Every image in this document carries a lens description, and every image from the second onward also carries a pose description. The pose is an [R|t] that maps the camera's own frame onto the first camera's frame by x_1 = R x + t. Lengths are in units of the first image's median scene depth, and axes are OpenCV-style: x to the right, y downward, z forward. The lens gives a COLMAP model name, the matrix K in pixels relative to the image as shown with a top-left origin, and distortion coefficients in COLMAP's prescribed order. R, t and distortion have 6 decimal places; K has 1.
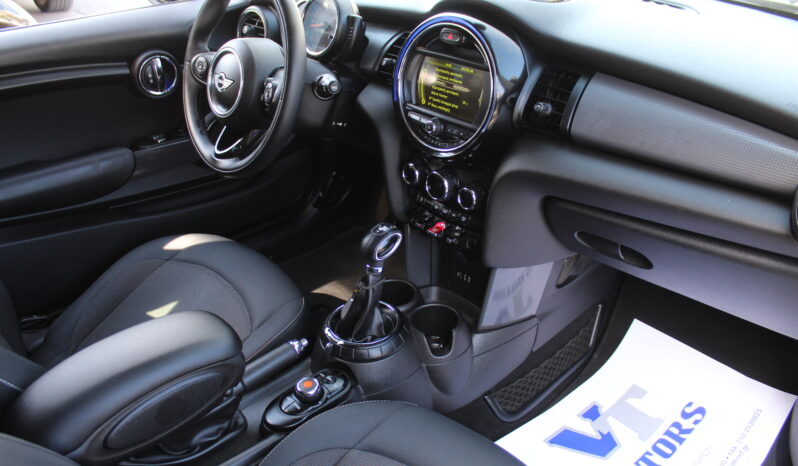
lens RADIAL K [[679.0, 0, 399.0], [0, 679.0, 233.0], [0, 0, 1]] dist [-0.165247, 0.156072]
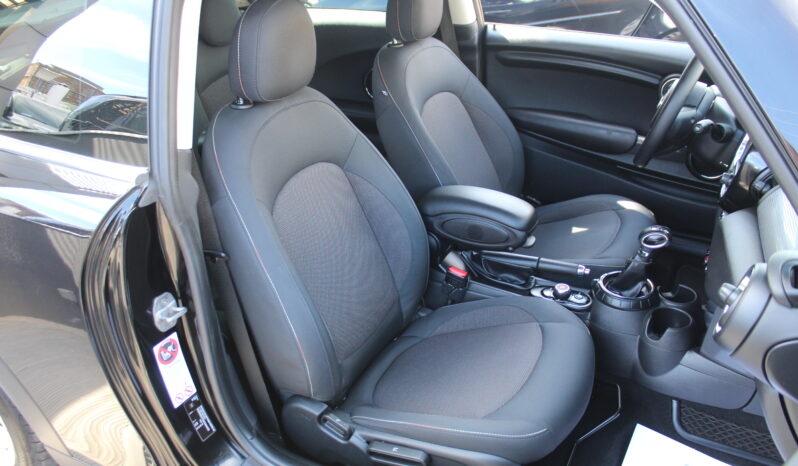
lens RADIAL K [[679.0, 0, 399.0], [0, 679.0, 233.0], [0, 0, 1]] dist [-0.165247, 0.156072]
pose [[0.341300, 0.446587, -0.827088, 0.729507], [-0.458885, 0.847103, 0.268033, -0.093755], [0.820328, 0.288058, 0.494048, -0.080628]]
